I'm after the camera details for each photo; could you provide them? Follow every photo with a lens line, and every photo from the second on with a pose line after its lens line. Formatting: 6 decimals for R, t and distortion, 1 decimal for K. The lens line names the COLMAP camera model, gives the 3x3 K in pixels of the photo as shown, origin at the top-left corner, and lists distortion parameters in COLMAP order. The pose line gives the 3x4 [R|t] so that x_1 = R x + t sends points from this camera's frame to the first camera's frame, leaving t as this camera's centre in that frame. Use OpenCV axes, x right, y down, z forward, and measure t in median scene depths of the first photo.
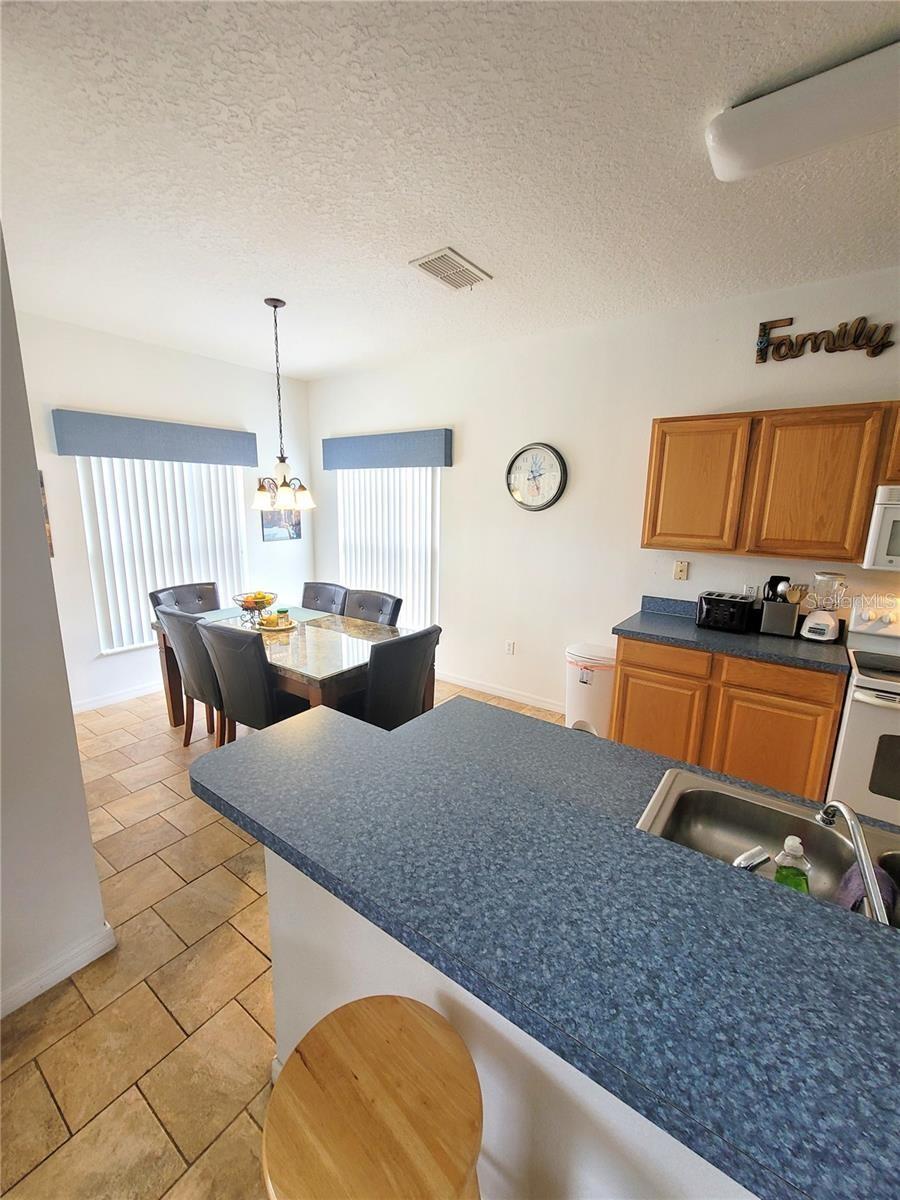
lens RADIAL K [[492.4, 0, 450.8], [0, 492.4, 604.7], [0, 0, 1]] dist [-0.008096, 0.000377]
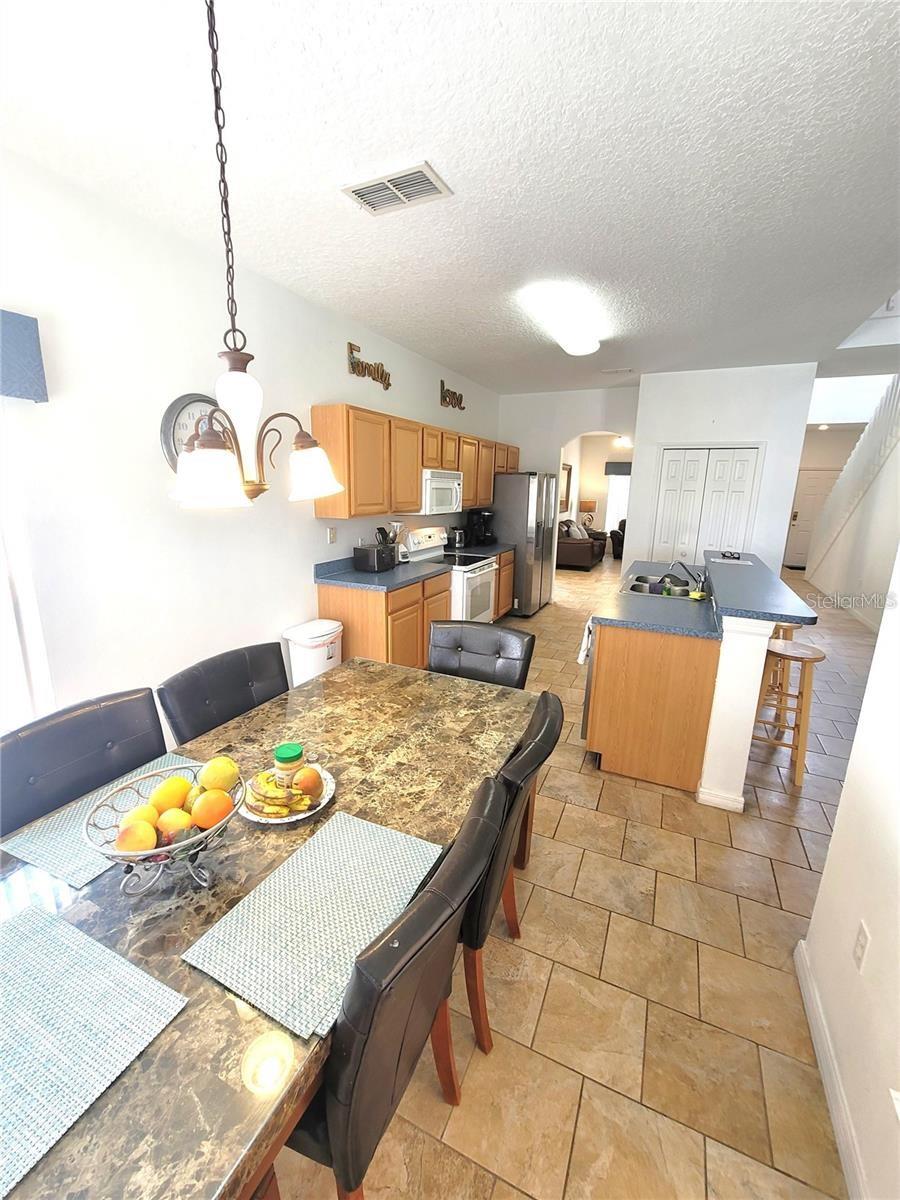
lens RADIAL K [[492.4, 0, 452.6], [0, 492.4, 598.2], [0, 0, 1]] dist [-0.008096, 0.000377]
pose [[-0.197470, -0.231311, 0.952628, -0.876142], [0.188051, 0.944778, 0.268386, -0.222956], [-0.962103, 0.232141, -0.143067, 1.092607]]
